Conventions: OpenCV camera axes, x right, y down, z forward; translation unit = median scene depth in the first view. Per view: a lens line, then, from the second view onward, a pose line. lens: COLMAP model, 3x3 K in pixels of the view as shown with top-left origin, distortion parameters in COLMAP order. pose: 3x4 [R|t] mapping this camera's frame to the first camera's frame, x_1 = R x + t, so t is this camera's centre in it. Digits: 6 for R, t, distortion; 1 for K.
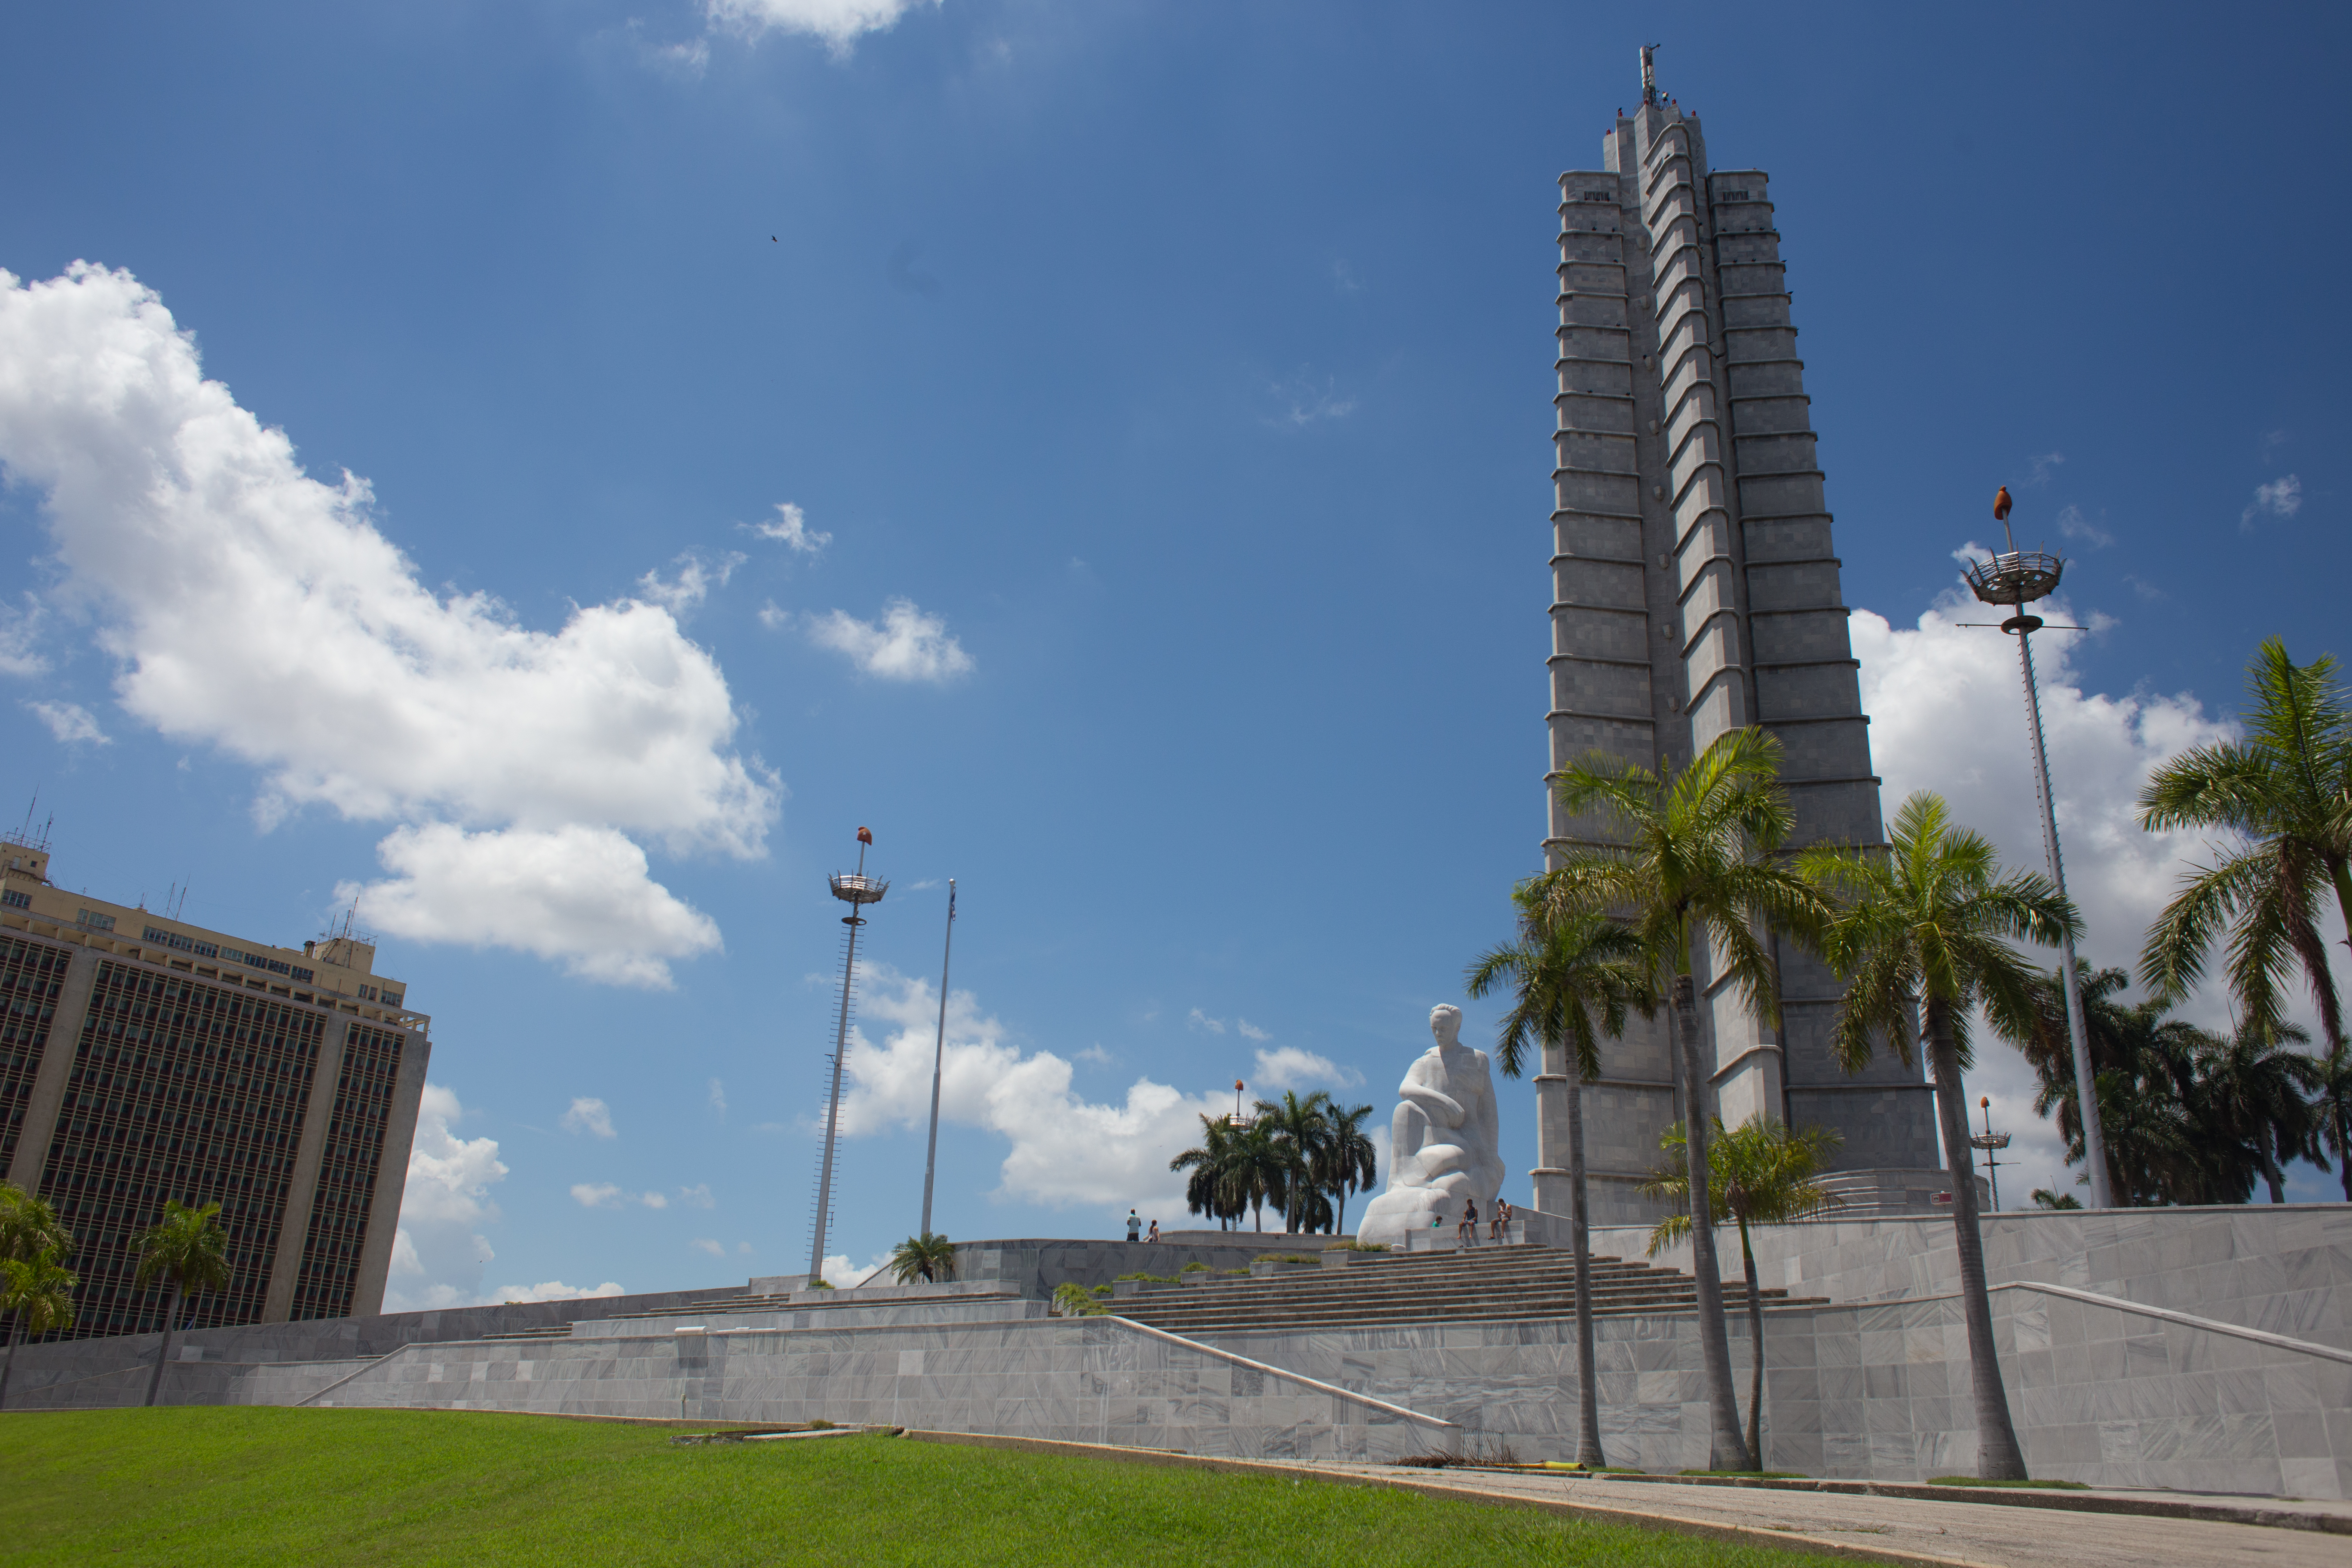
lens RADIAL K [[1858.9, 0, 1171.4], [0, 1858.9, 789.7], [0, 0, 1]] dist [-0.101775, 0.140091]
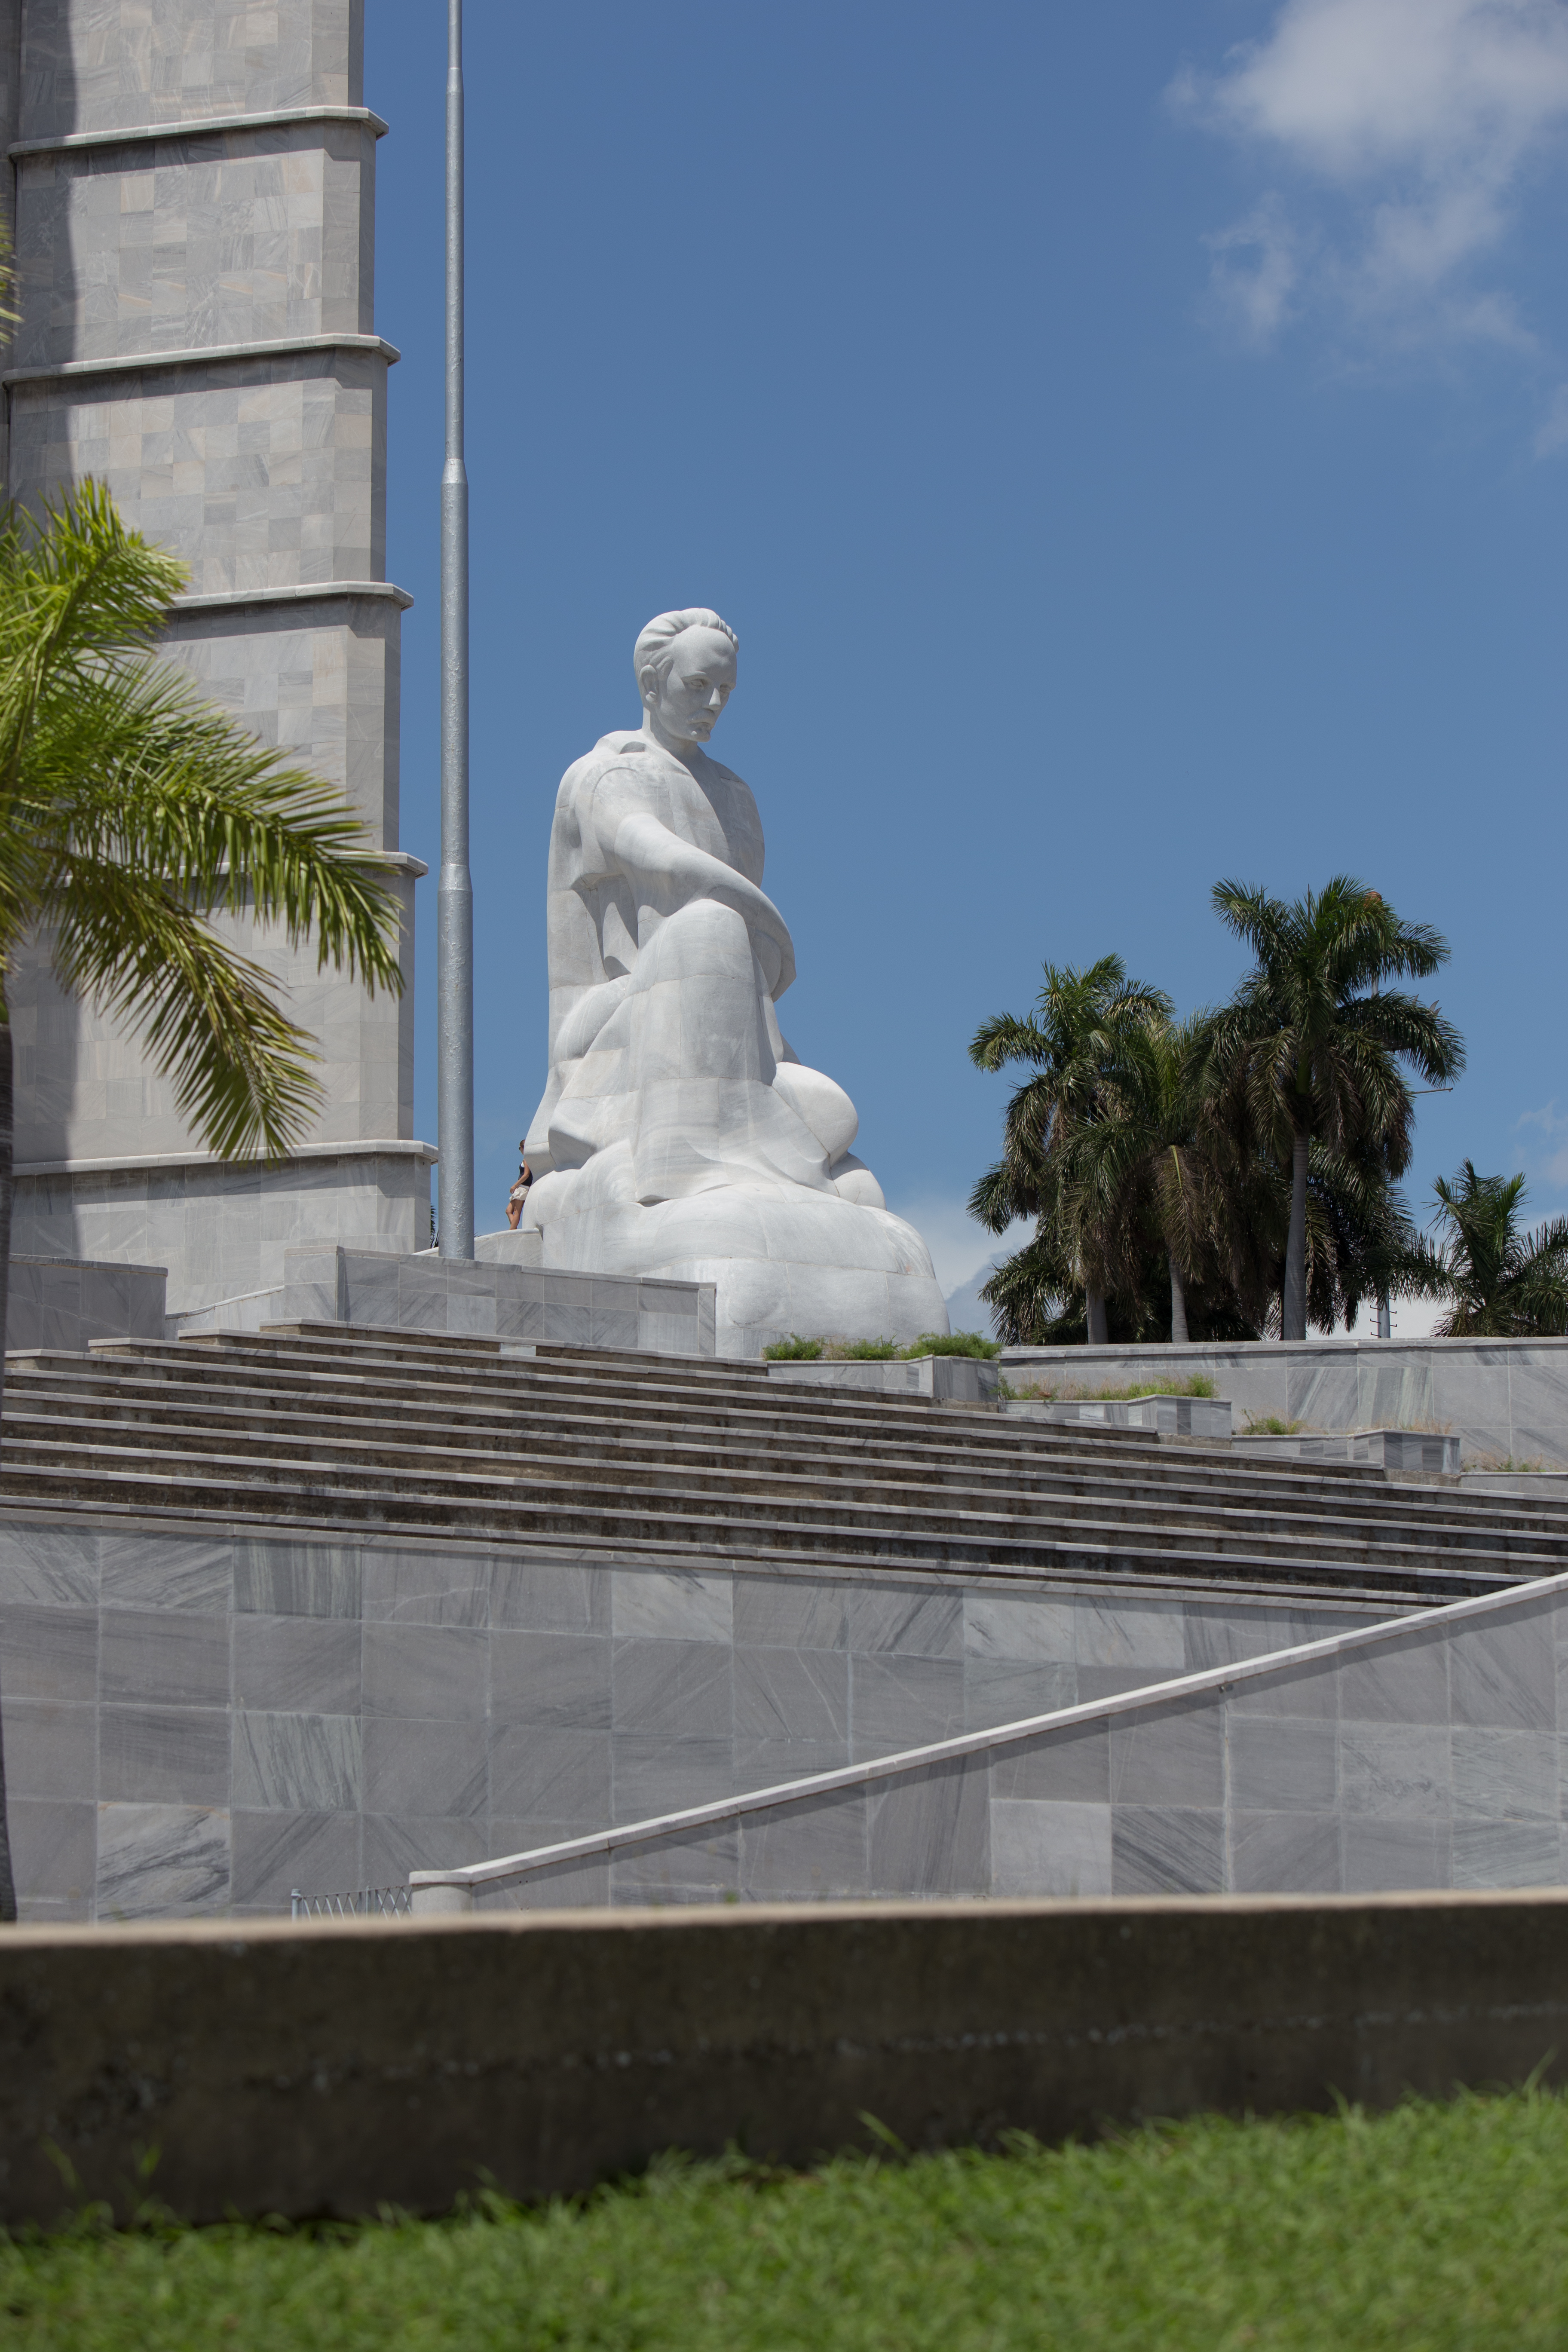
lens RADIAL K [[5650.1, 0, 784.0], [0, 5650.1, 1176.0], [0, 0, 1]] dist [-0.178473, -0.142309]
pose [[0.315430, 0.134330, 0.939393, -0.601310], [-0.335519, 0.941776, -0.022009, 0.183381], [-0.887655, -0.308242, 0.342135, 0.525221]]
